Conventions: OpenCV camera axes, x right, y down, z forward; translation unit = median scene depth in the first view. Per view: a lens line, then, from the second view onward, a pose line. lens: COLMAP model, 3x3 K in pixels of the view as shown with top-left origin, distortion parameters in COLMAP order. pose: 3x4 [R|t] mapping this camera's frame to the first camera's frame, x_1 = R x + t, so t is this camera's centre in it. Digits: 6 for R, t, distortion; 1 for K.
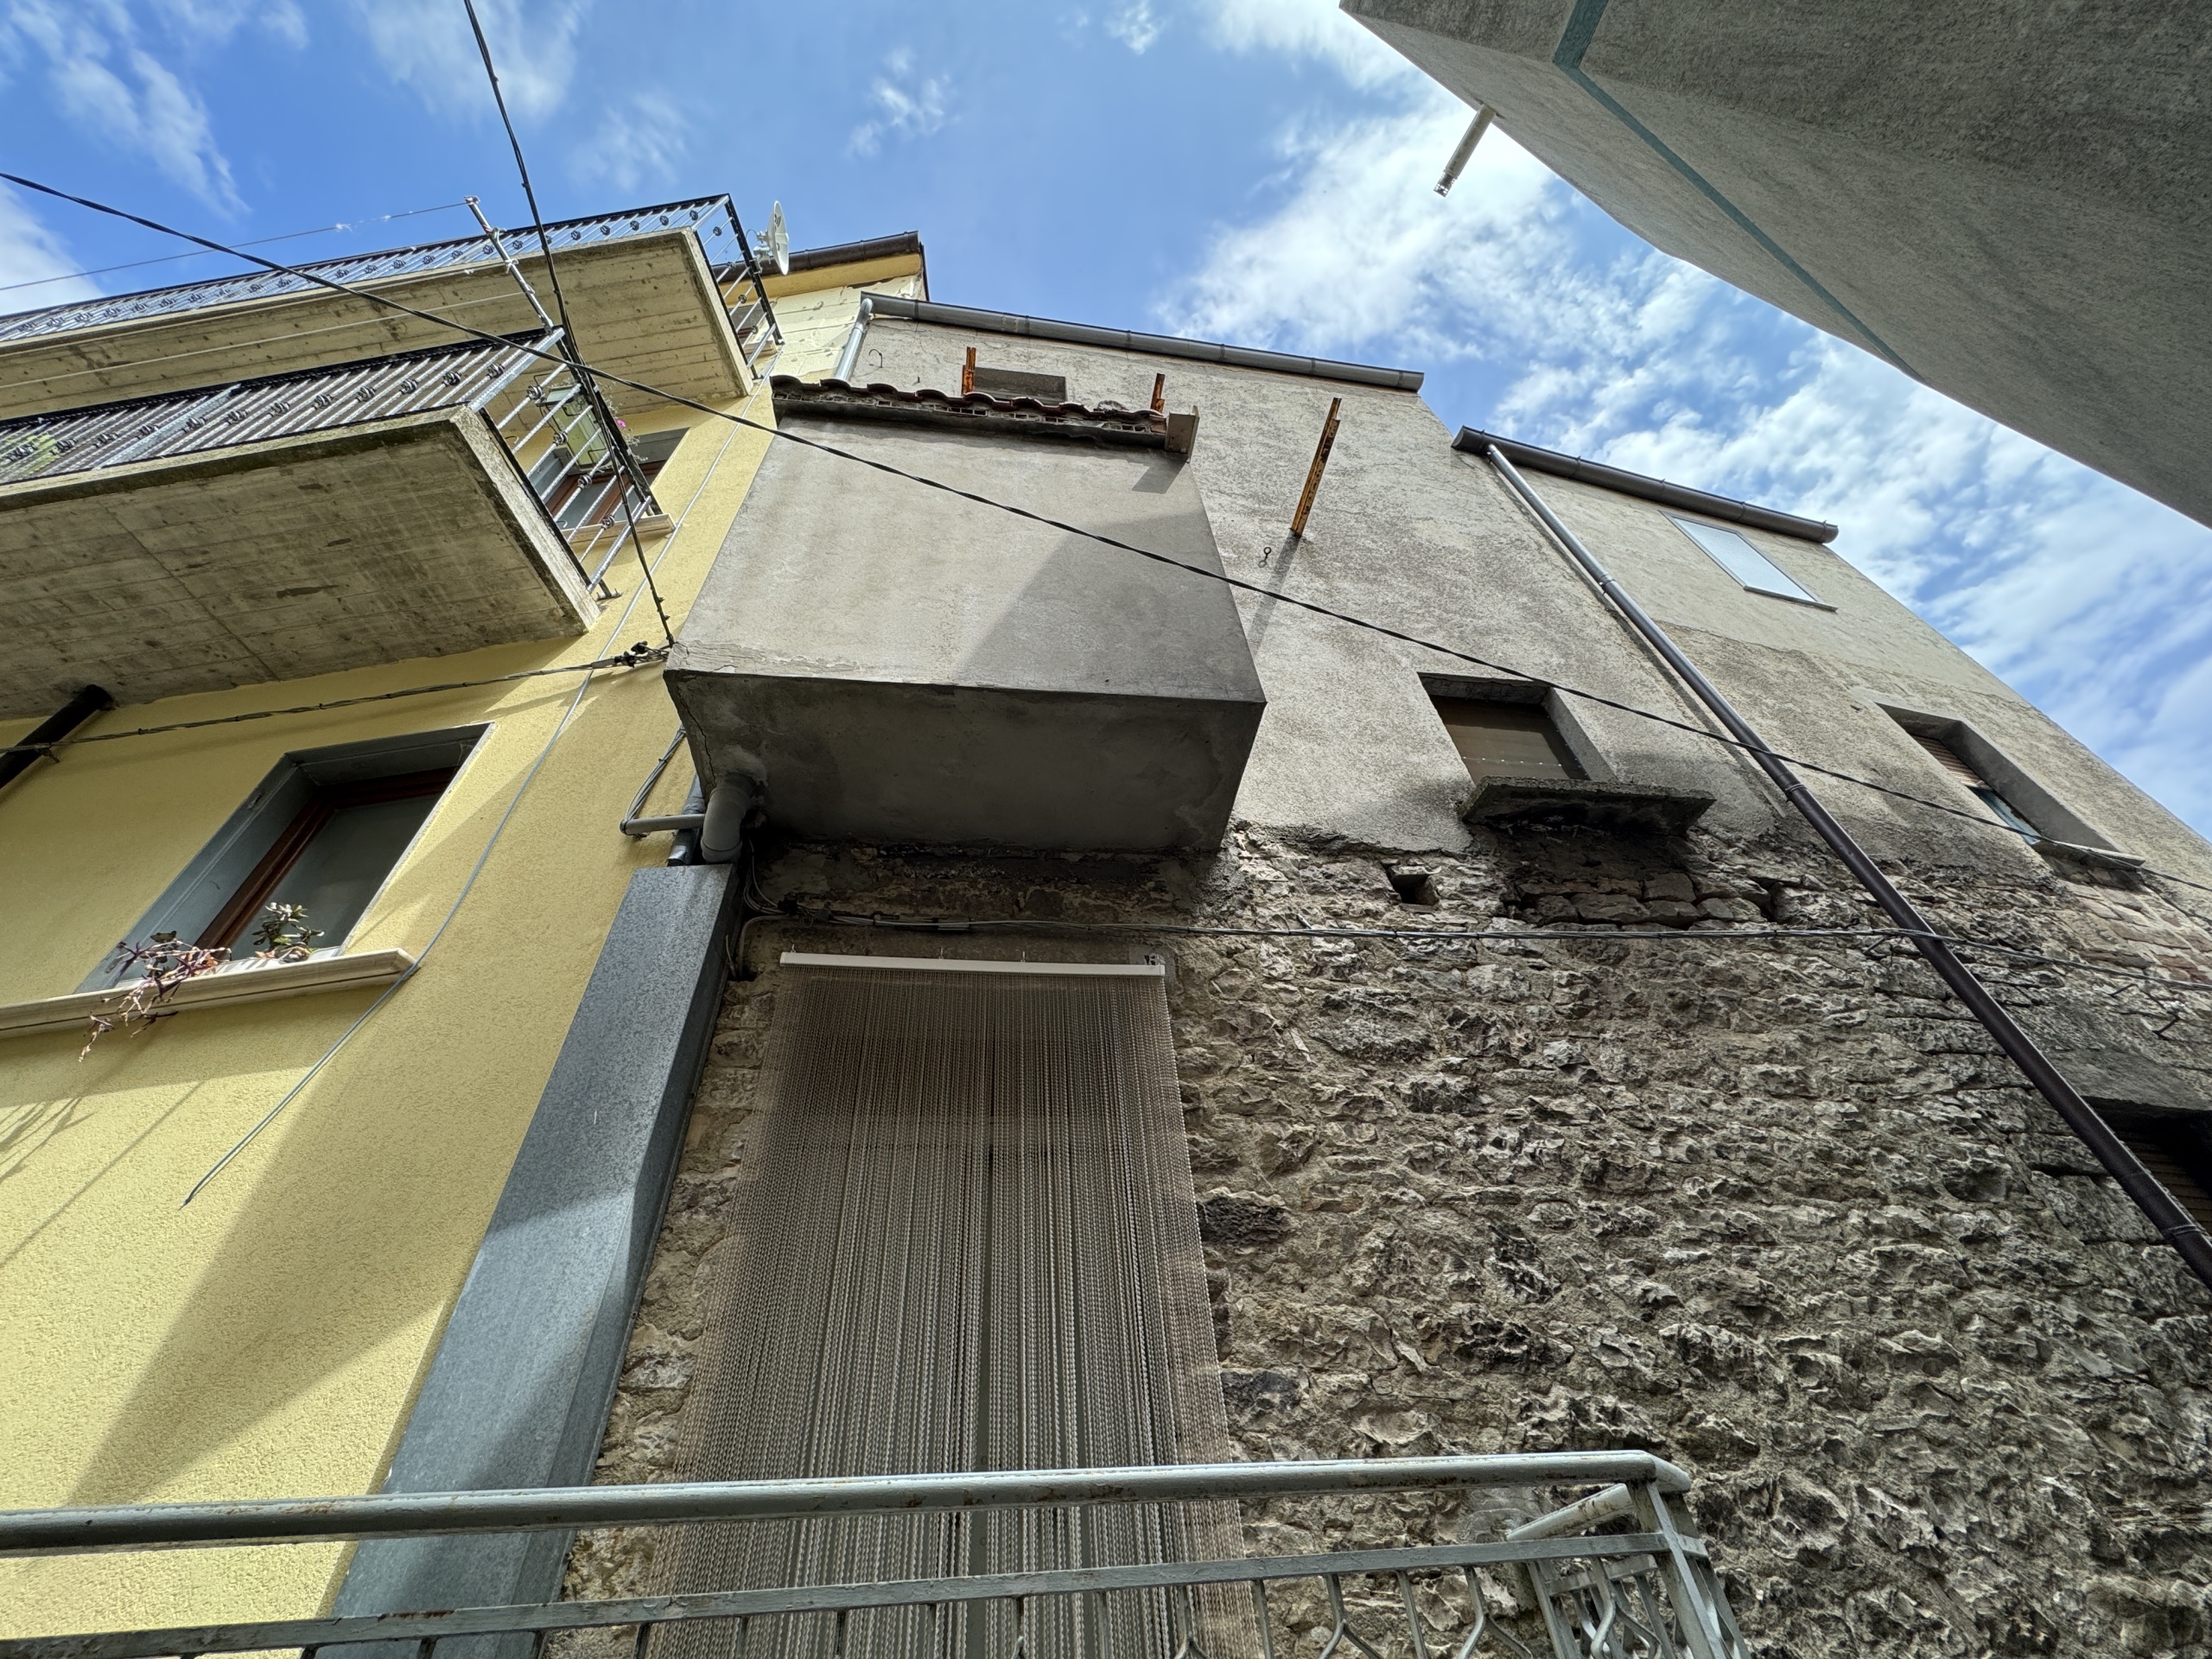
lens RADIAL K [[885.2, 0, 1106.7], [0, 885.2, 823.3], [0, 0, 1]] dist [-0.001181, 0.000465]
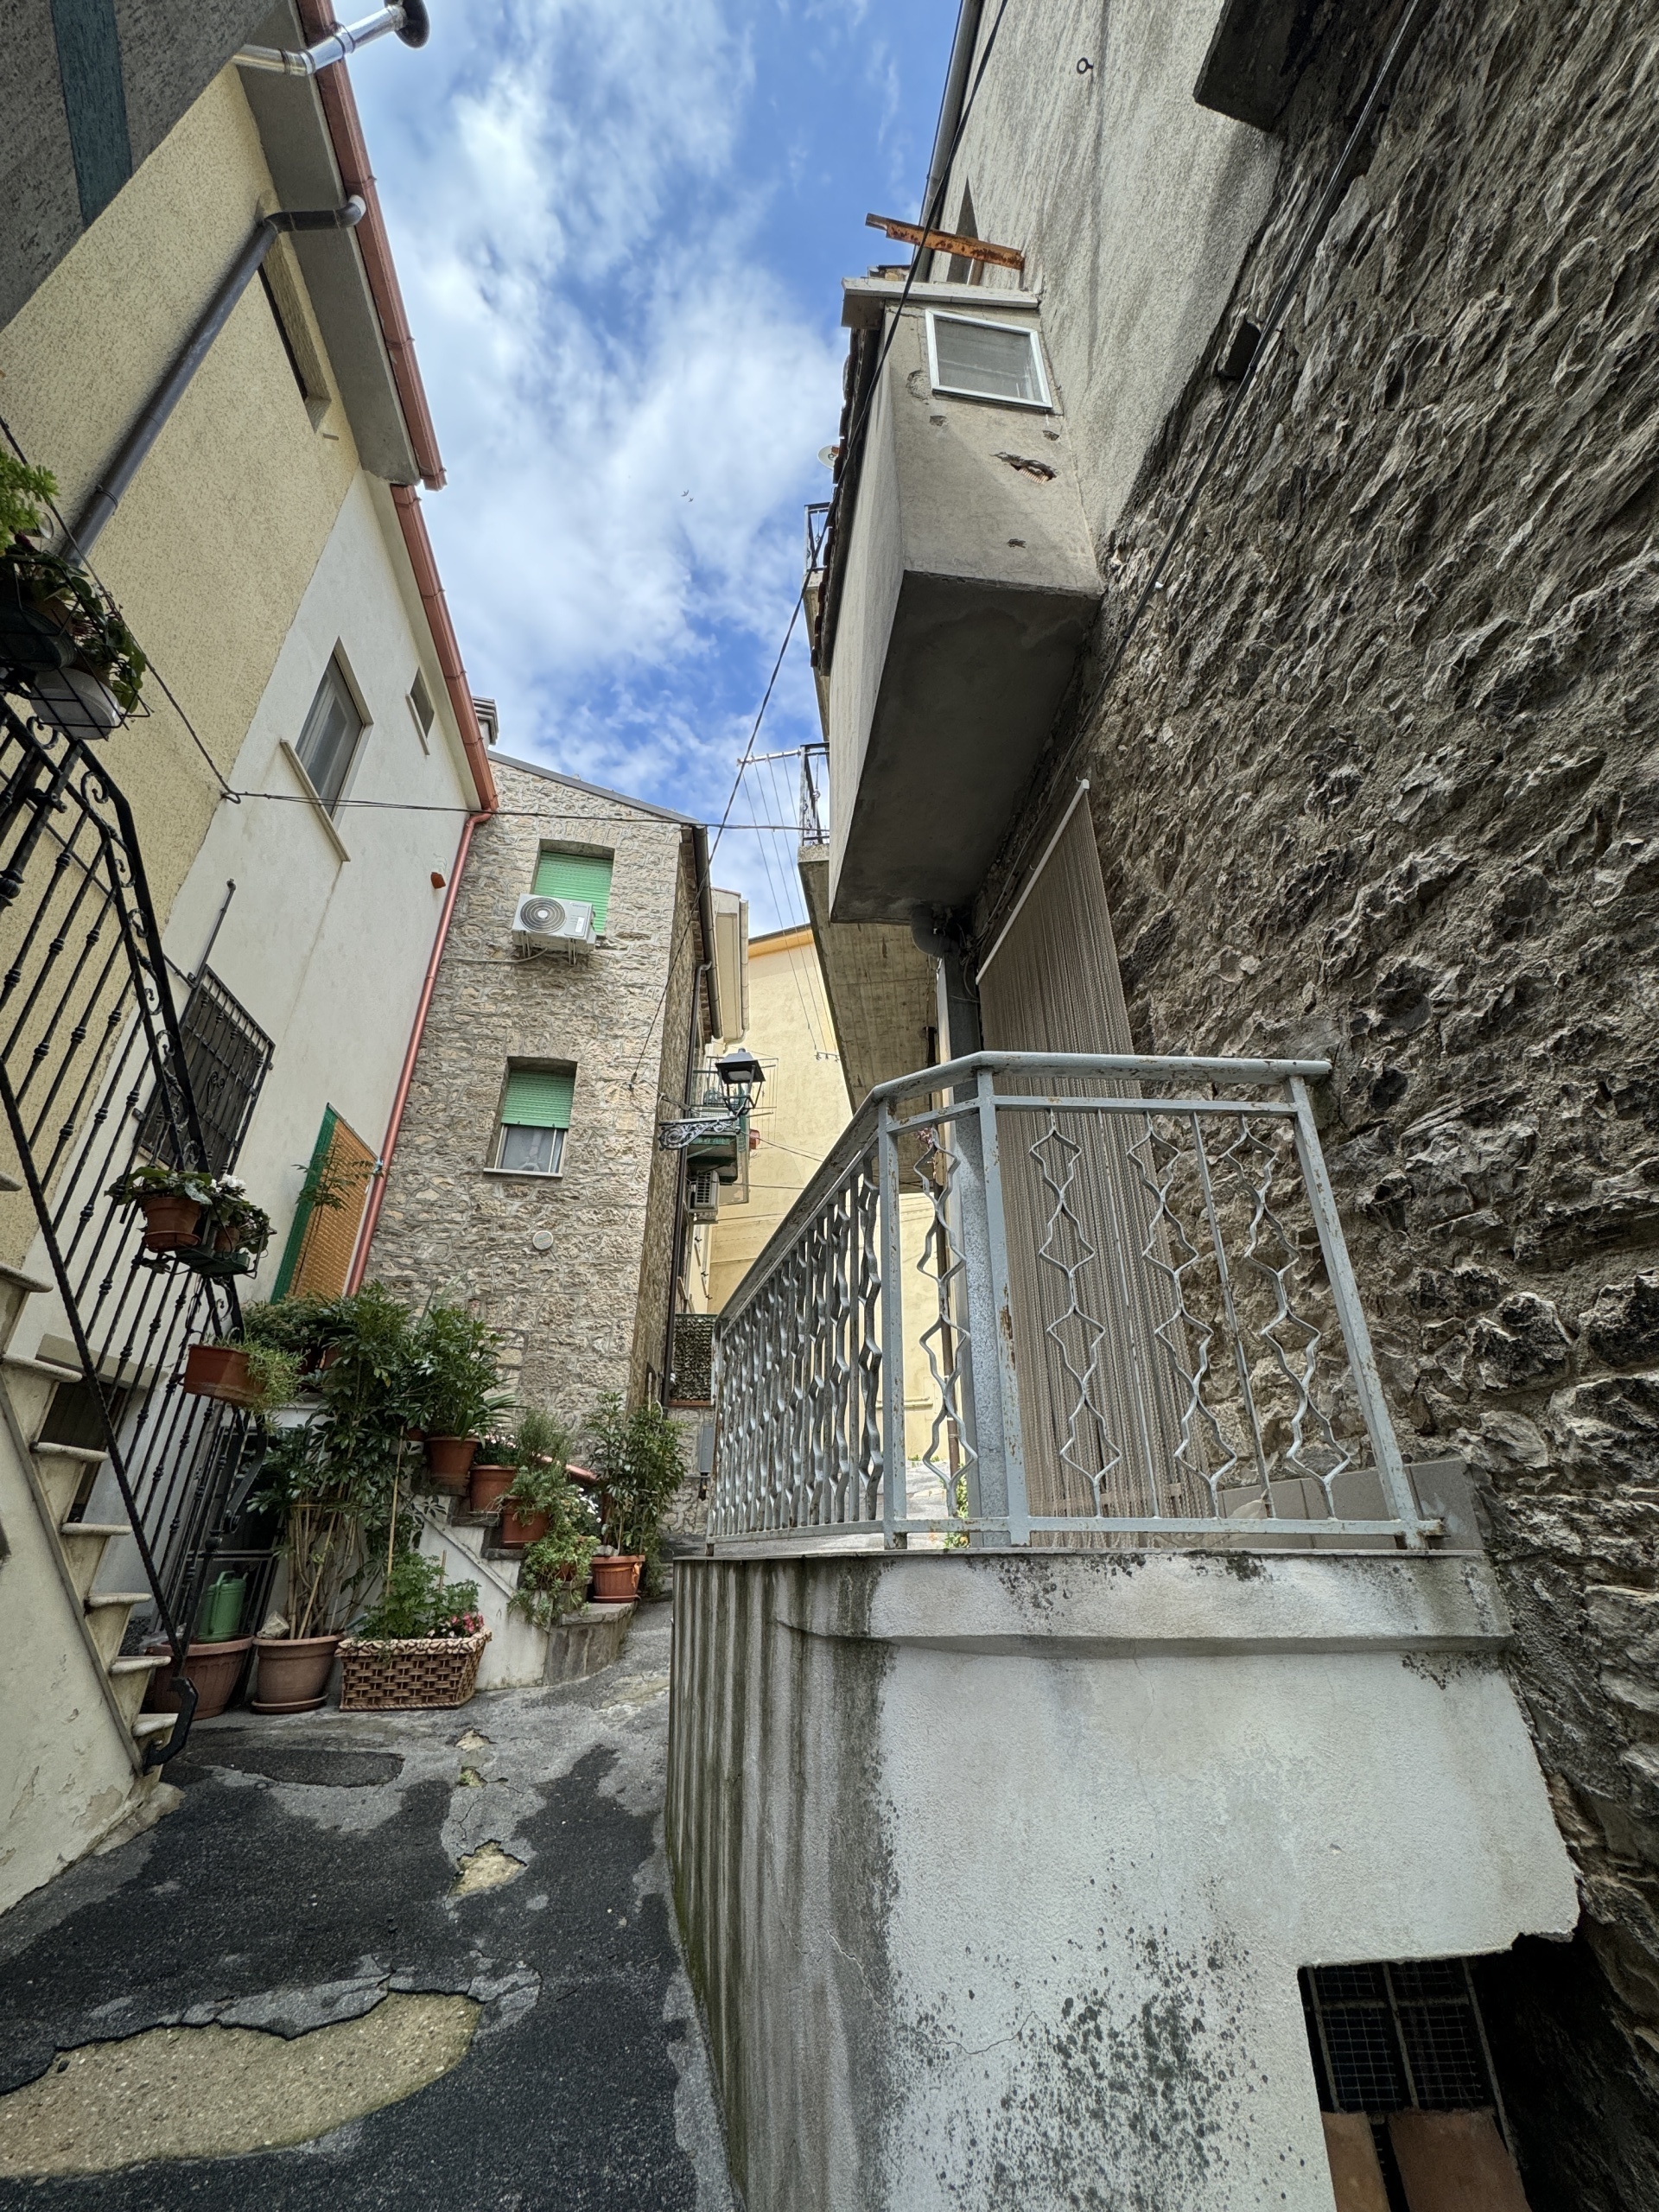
lens RADIAL K [[885.2, 0, 830.7], [0, 885.2, 1107.9], [0, 0, 1]] dist [-0.001181, 0.000465]
pose [[0.007625, -0.384956, -0.922903, 0.989828], [0.702490, 0.658887, -0.269027, 0.549148], [0.711653, -0.646279, 0.275452, 0.270250]]
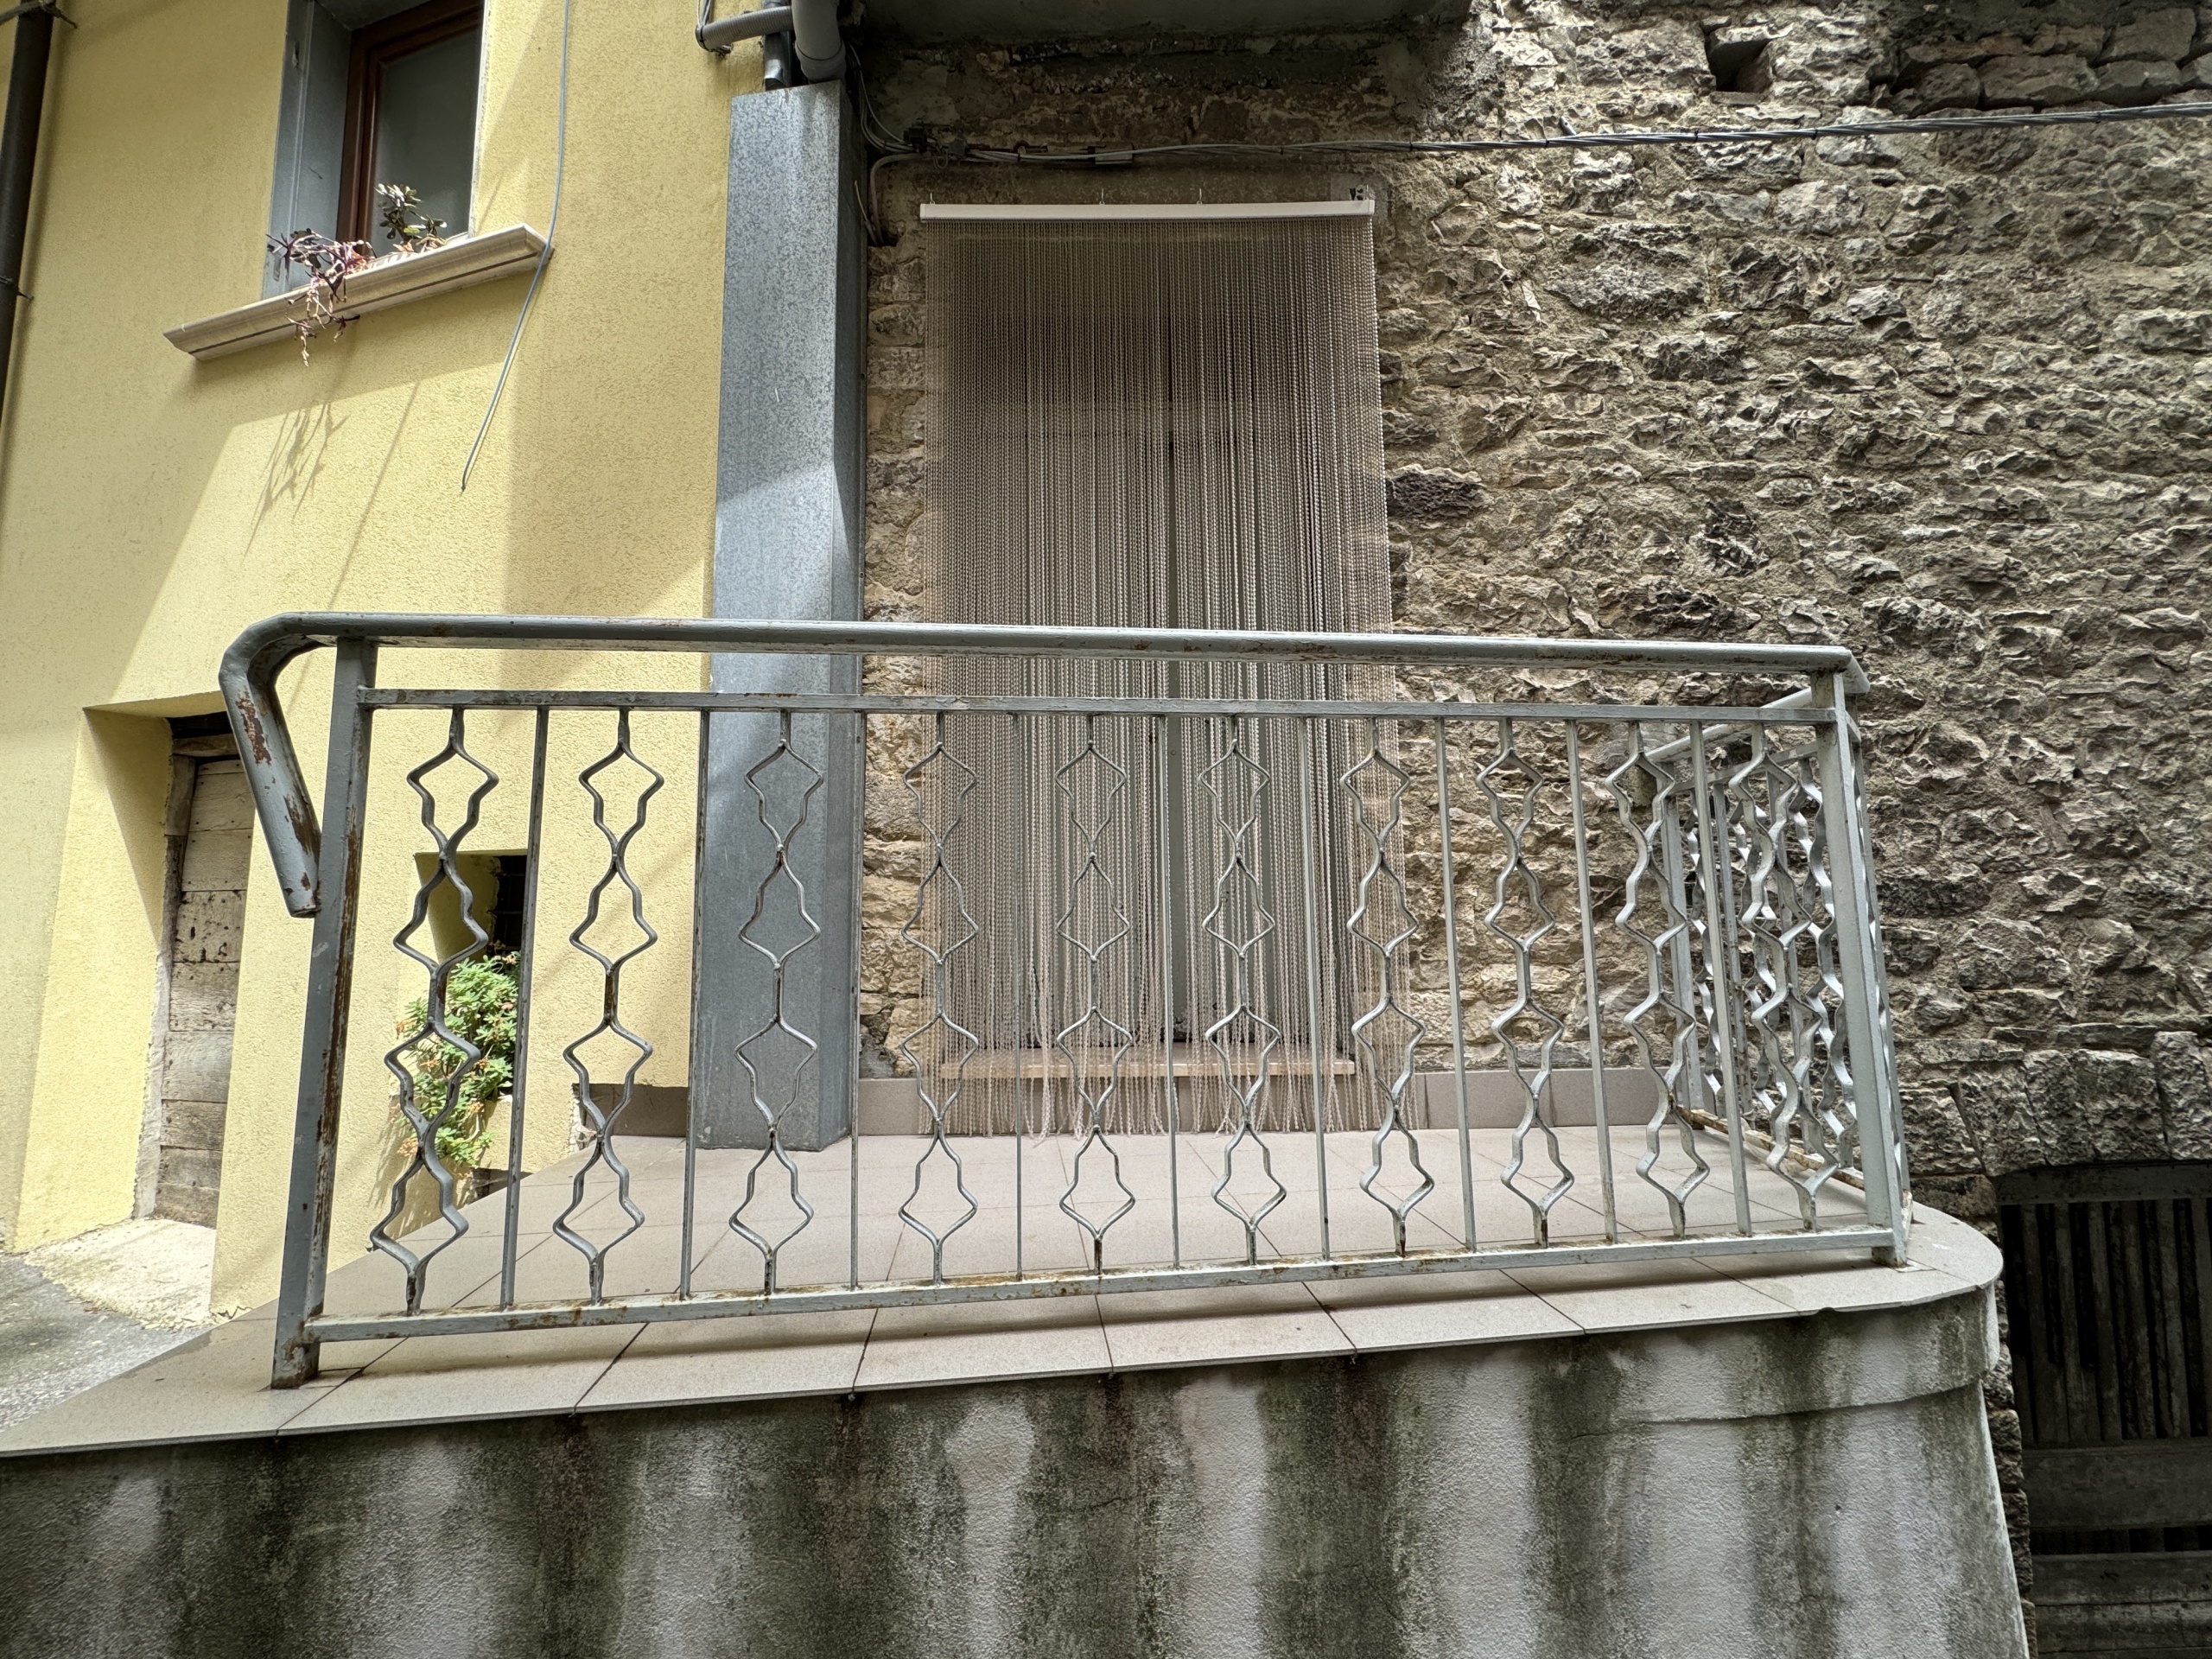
lens RADIAL K [[885.2, 0, 1106.2], [0, 885.2, 826.6], [0, 0, 1]] dist [-0.001181, 0.000465]
pose [[0.987224, 0.042273, -0.153628, -0.031590], [0.064019, 0.777688, 0.625382, 0.094685], [0.145911, -0.627228, 0.765046, -0.013955]]
